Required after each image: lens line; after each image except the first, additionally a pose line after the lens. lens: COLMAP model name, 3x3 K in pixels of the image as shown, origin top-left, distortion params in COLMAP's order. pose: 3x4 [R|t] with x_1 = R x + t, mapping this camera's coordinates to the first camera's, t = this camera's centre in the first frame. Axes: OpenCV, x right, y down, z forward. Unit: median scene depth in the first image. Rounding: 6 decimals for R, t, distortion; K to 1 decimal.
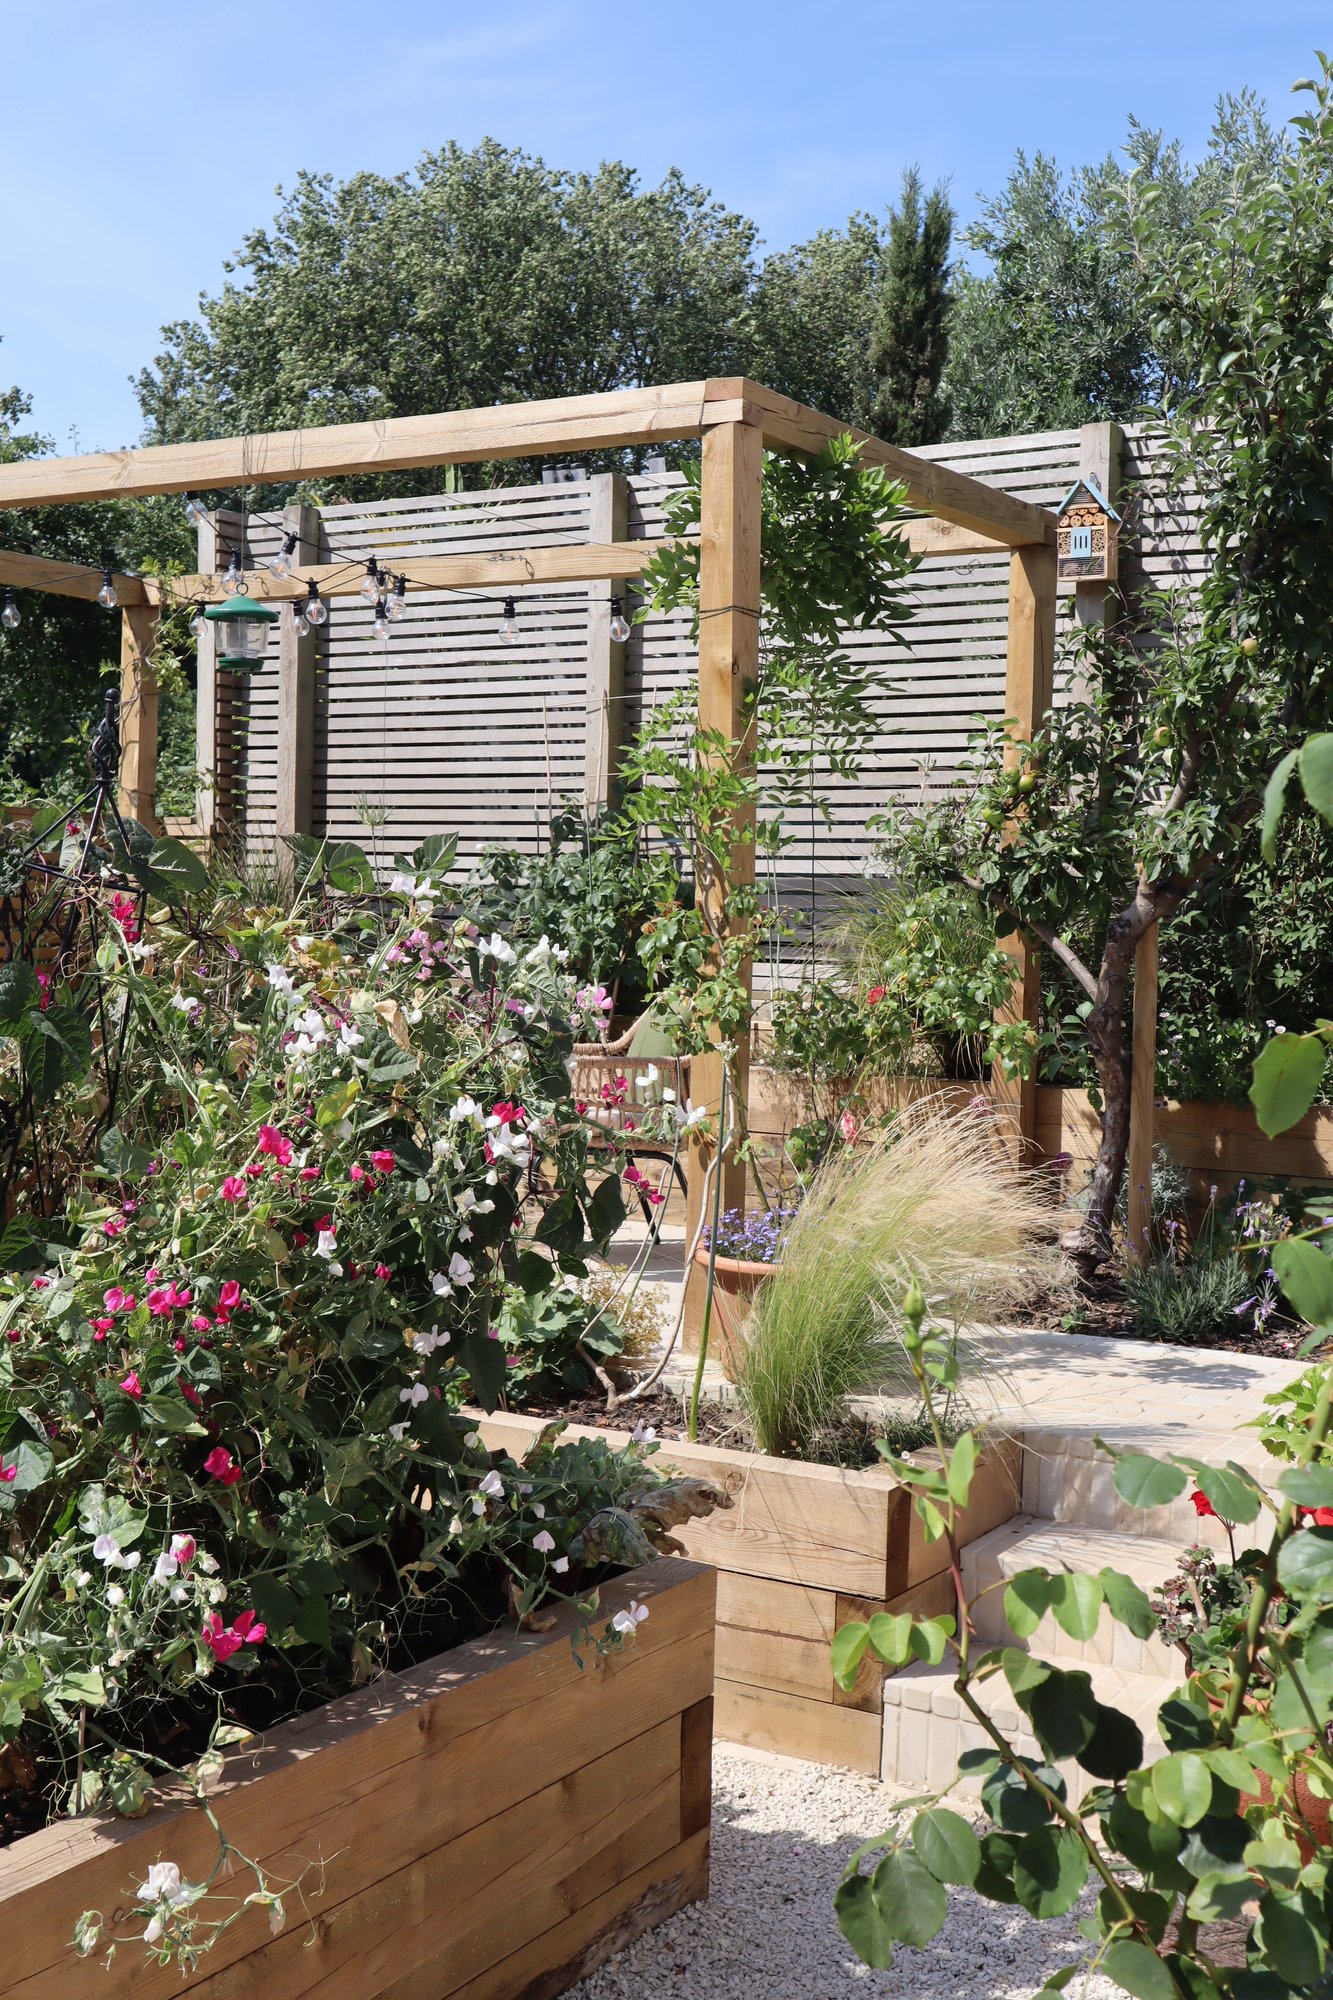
lens RADIAL K [[2116.6, 0, 706.6], [0, 2116.6, 984.3], [0, 0, 1]] dist [0.120118, 0.000000]
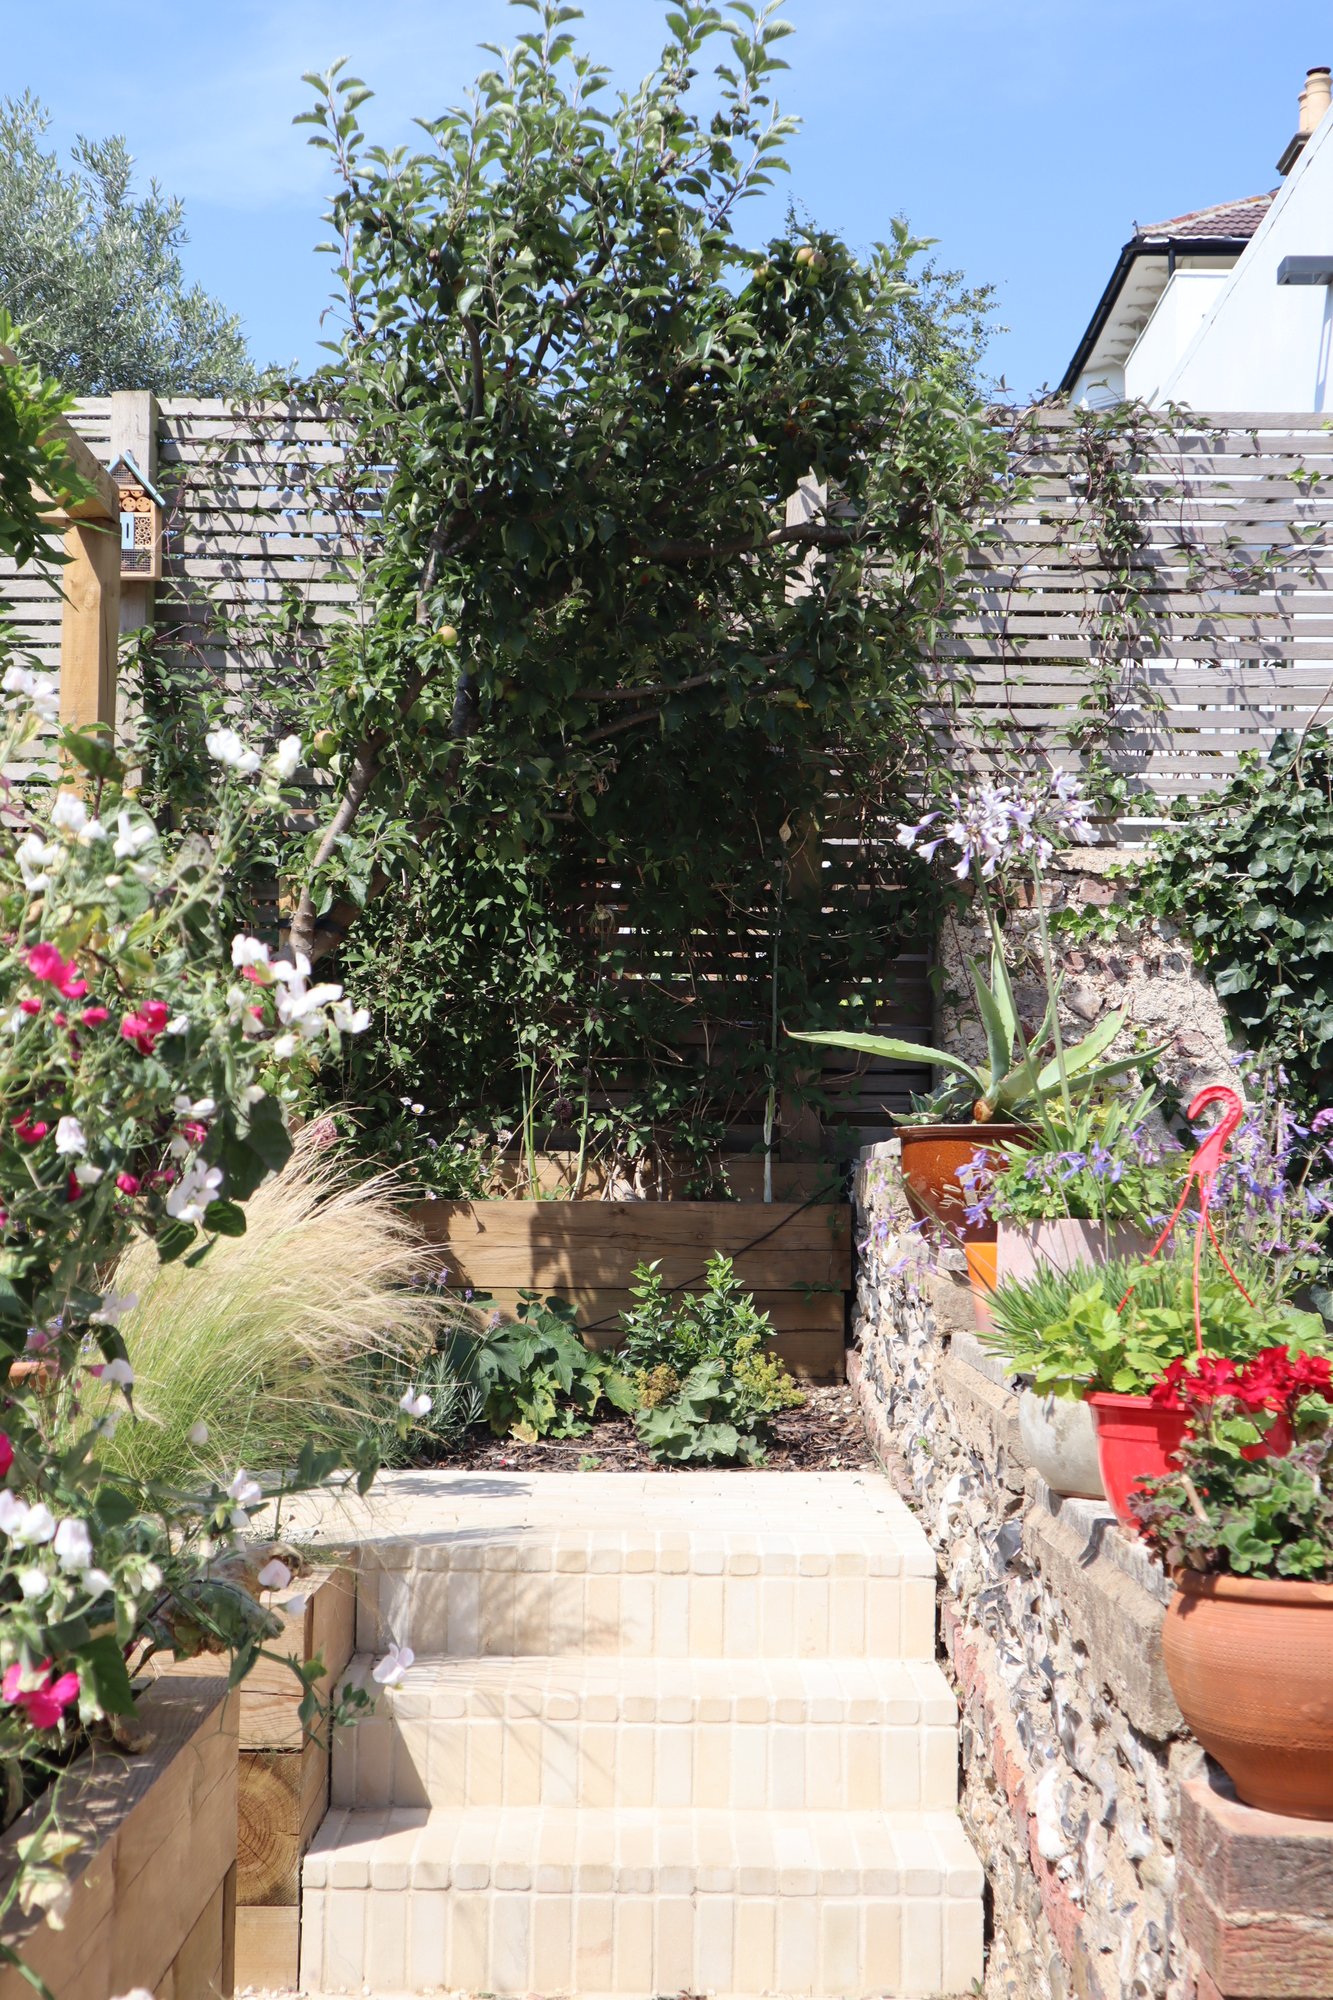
lens RADIAL K [[2569.0, 0, 664.0], [0, 2569.0, 1008.0], [0, 0, 1]] dist [0.020200, 0.000000]
pose [[0.854673, 0.016202, 0.518914, -0.166744], [0.024945, 0.997077, -0.072216, 0.054841], [-0.518568, 0.074665, 0.851770, 0.079929]]
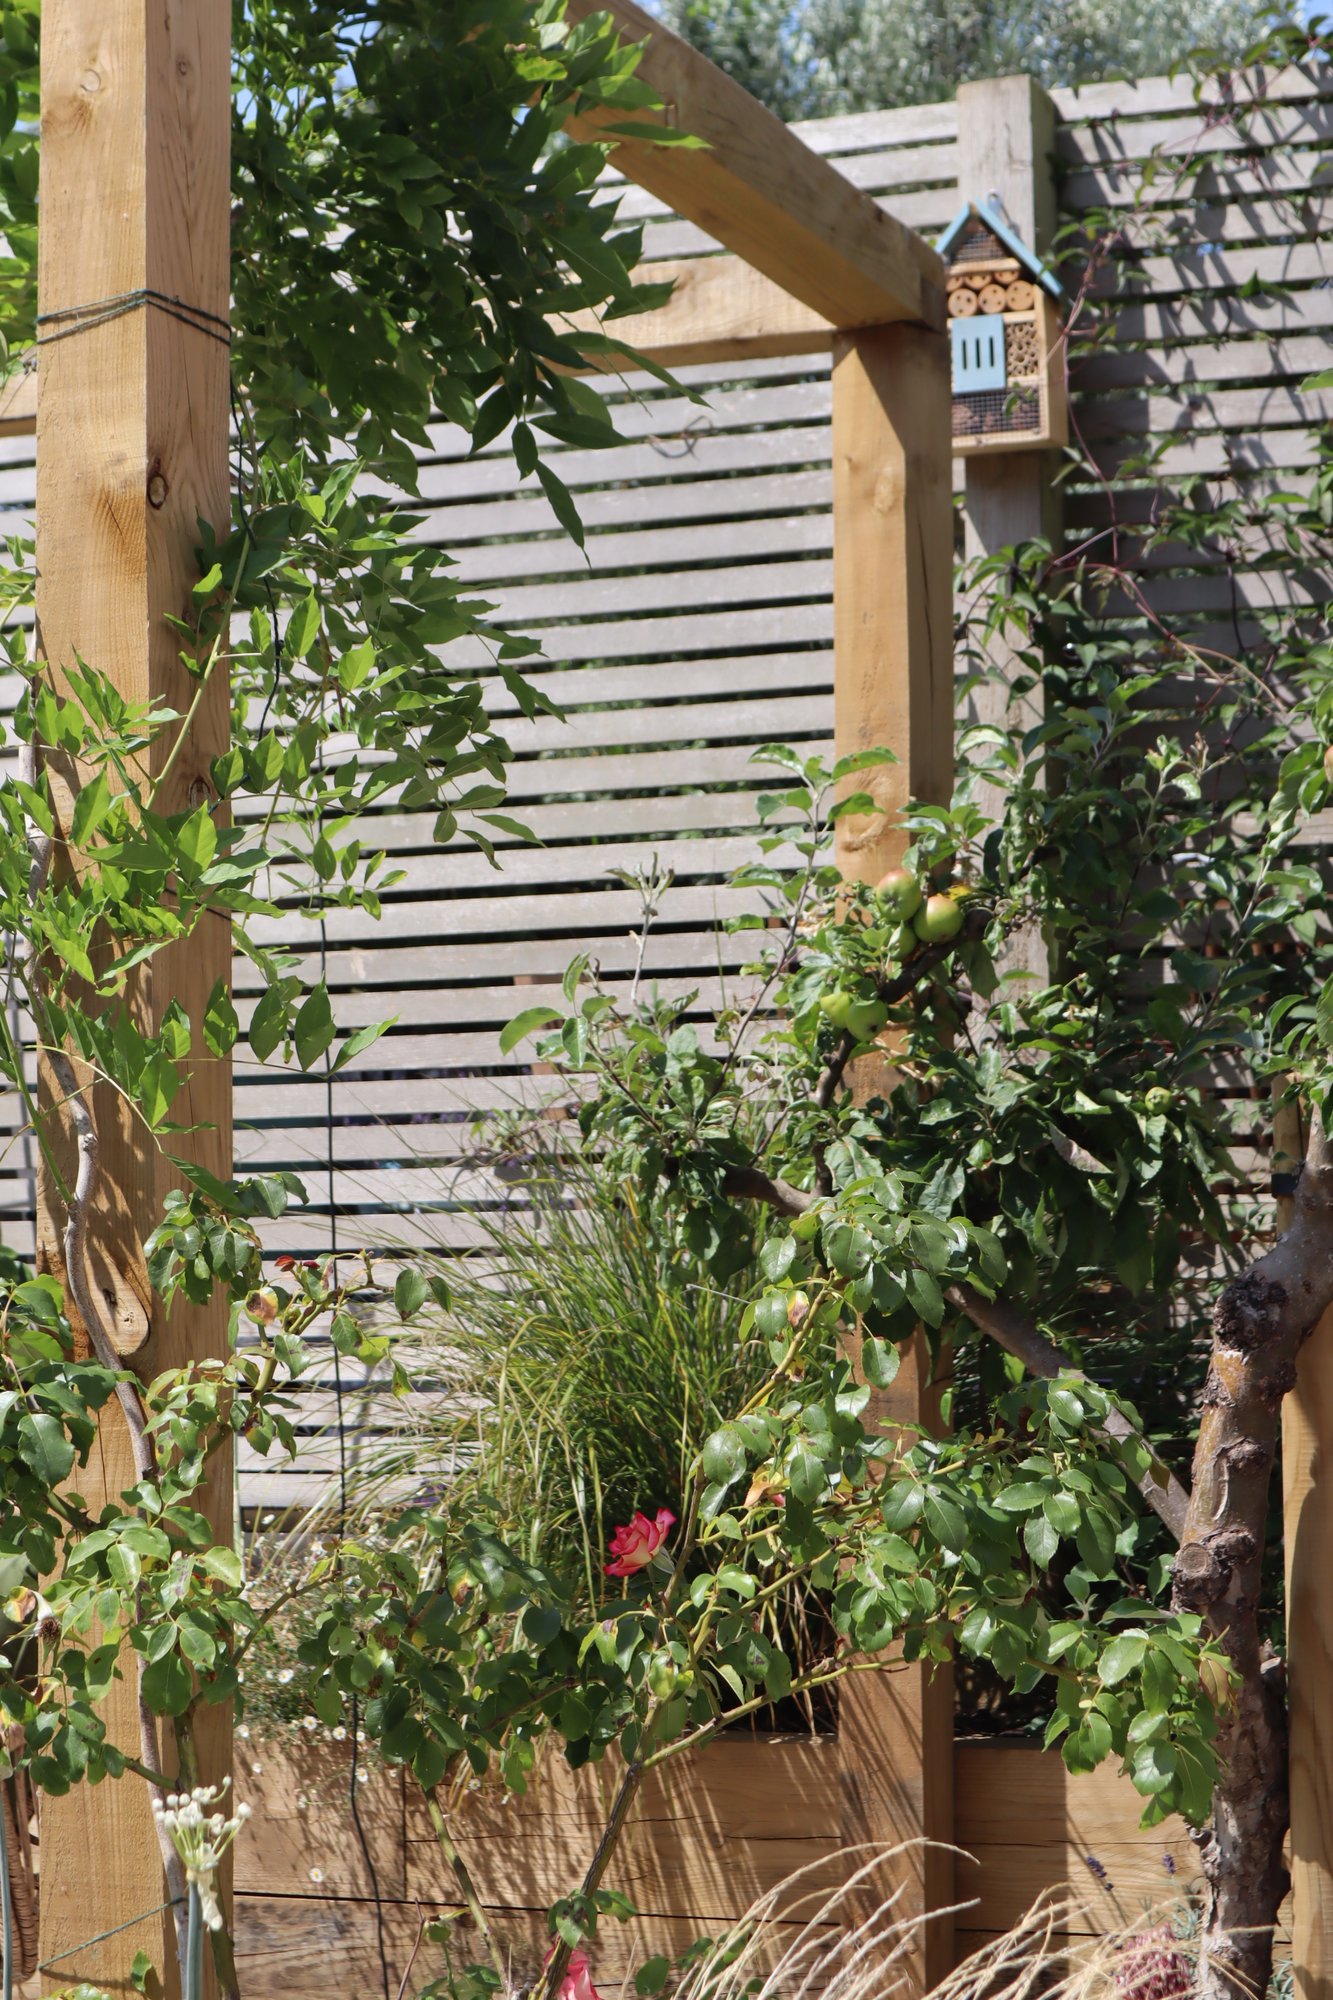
lens RADIAL K [[3950.5, 0, 794.9], [0, 3950.5, 873.6], [0, 0, 1]] dist [-0.234161, 0.000000]
pose [[0.979974, -0.011908, 0.198769, -0.007138], [0.040937, 0.988936, -0.142581, -0.007128], [-0.194872, 0.147862, 0.969619, 0.334510]]
